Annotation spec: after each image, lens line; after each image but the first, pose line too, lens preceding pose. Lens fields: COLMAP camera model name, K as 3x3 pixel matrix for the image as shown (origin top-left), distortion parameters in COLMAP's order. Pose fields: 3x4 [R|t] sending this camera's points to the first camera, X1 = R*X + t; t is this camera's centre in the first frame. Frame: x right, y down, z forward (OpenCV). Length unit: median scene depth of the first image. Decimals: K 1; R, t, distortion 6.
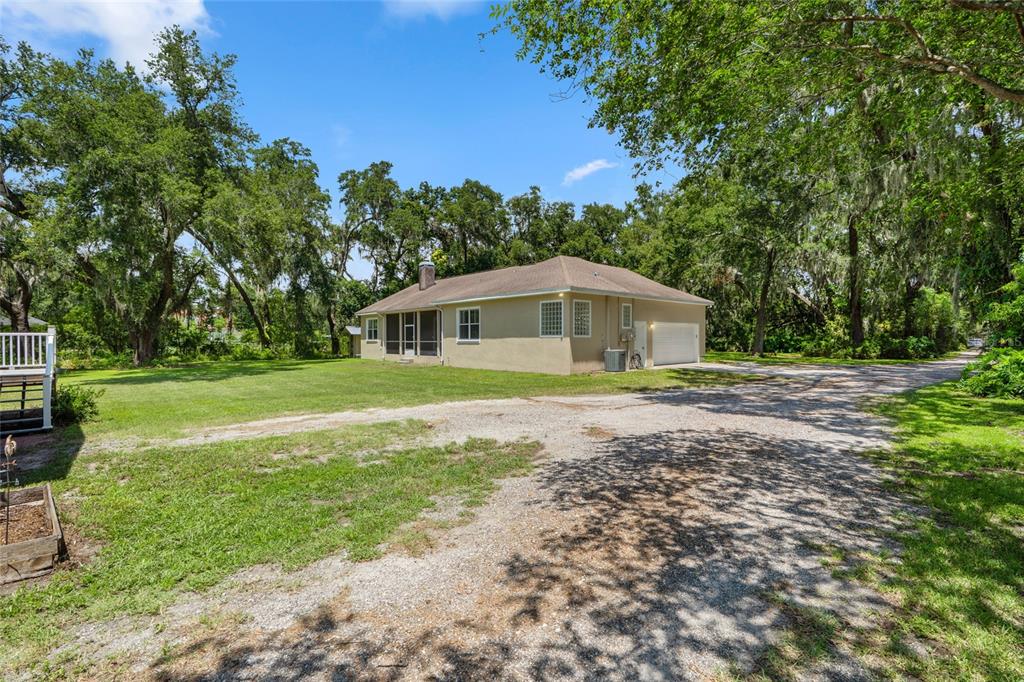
lens RADIAL K [[466.5, 0, 512.0], [0, 466.5, 341.0], [0, 0, 1]] dist [0.002703, 0.000517]
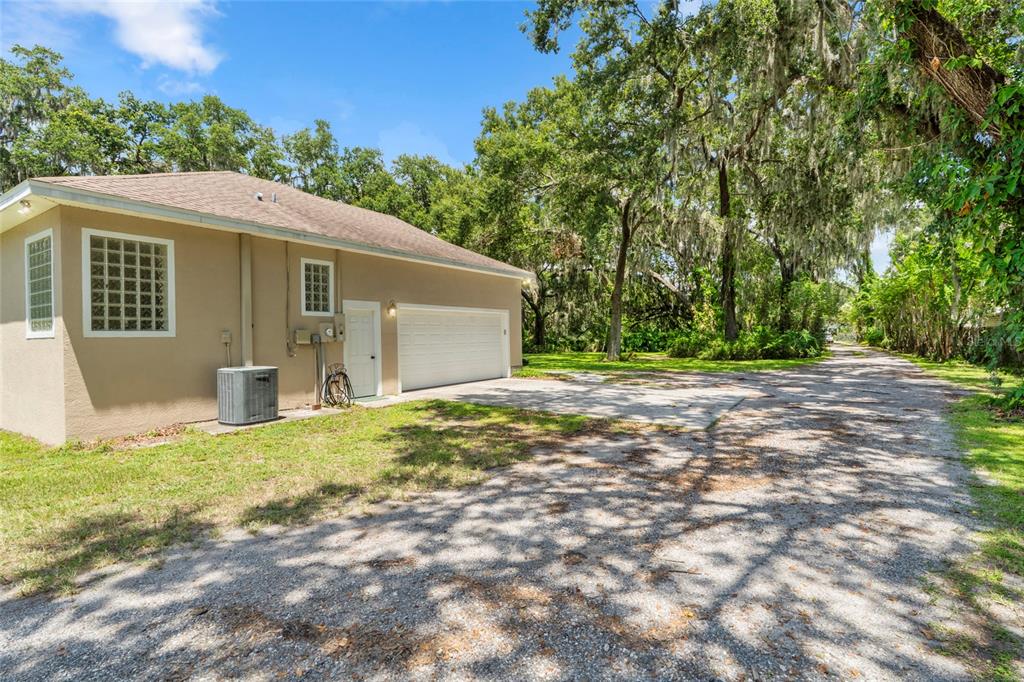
lens RADIAL K [[471.7, 0, 512.0], [0, 471.7, 341.0], [0, 0, 1]] dist [0.000580, 0.000164]
pose [[0.971329, -0.015572, 0.237230, 0.170567], [0.015079, 0.999879, 0.003890, -0.000970], [-0.237262, -0.000201, 0.971446, 0.278788]]
